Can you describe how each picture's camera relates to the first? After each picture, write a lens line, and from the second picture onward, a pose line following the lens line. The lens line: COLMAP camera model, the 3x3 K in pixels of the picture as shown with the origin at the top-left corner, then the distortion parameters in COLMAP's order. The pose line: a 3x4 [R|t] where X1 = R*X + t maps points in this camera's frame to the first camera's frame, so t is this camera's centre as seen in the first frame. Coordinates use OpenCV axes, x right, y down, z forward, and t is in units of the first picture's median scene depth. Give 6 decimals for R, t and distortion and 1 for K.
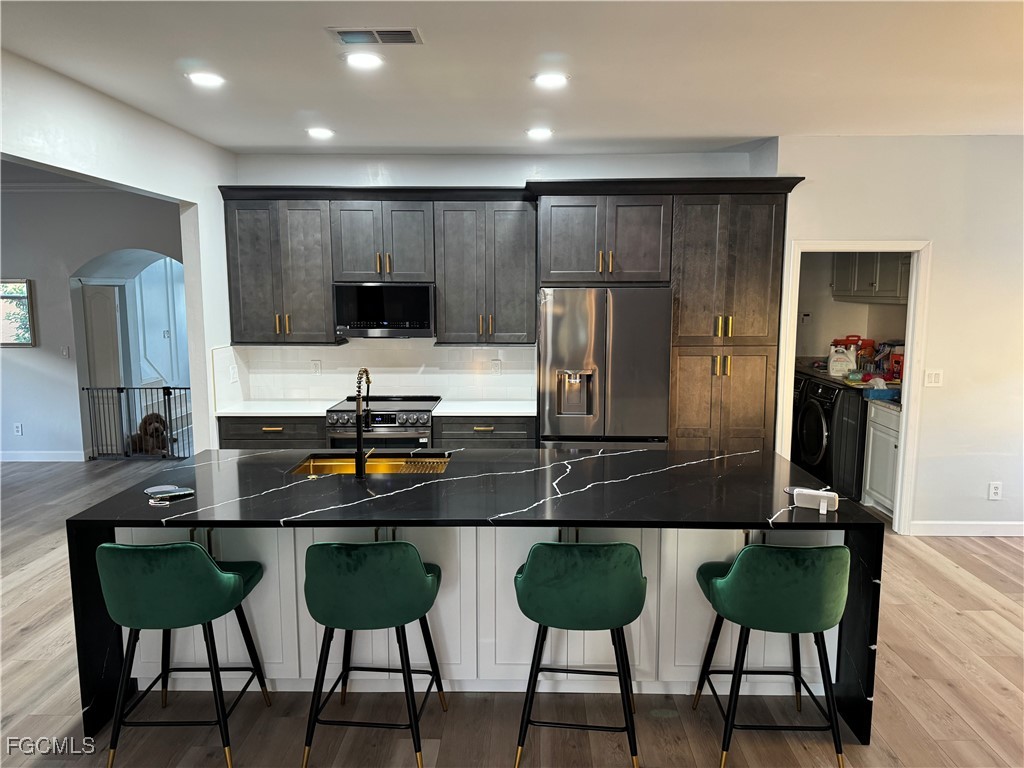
lens RADIAL K [[722.9, 0, 512.8], [0, 722.9, 385.4], [0, 0, 1]] dist [0.014645, -0.001891]
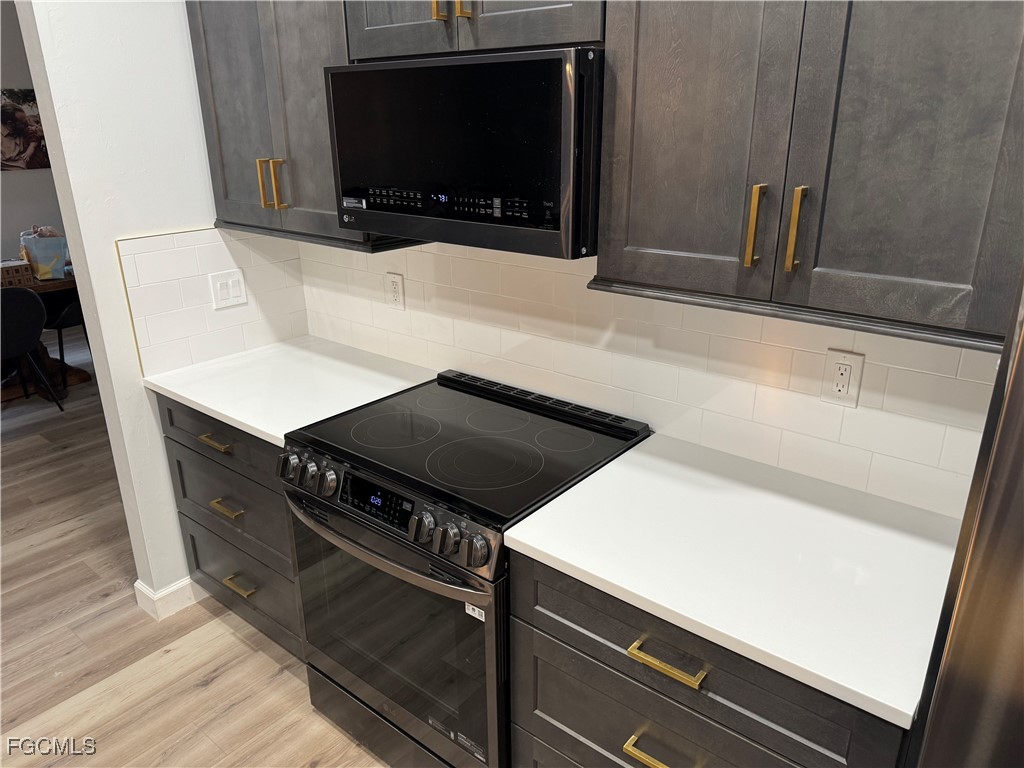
lens RADIAL K [[722.9, 0, 513.2], [0, 722.9, 387.1], [0, 0, 1]] dist [0.014645, -0.001891]
pose [[0.790379, 0.207670, -0.576345, 0.041009], [-0.071270, 0.965572, 0.250181, -0.086378], [0.608458, -0.156661, 0.777969, 0.756493]]
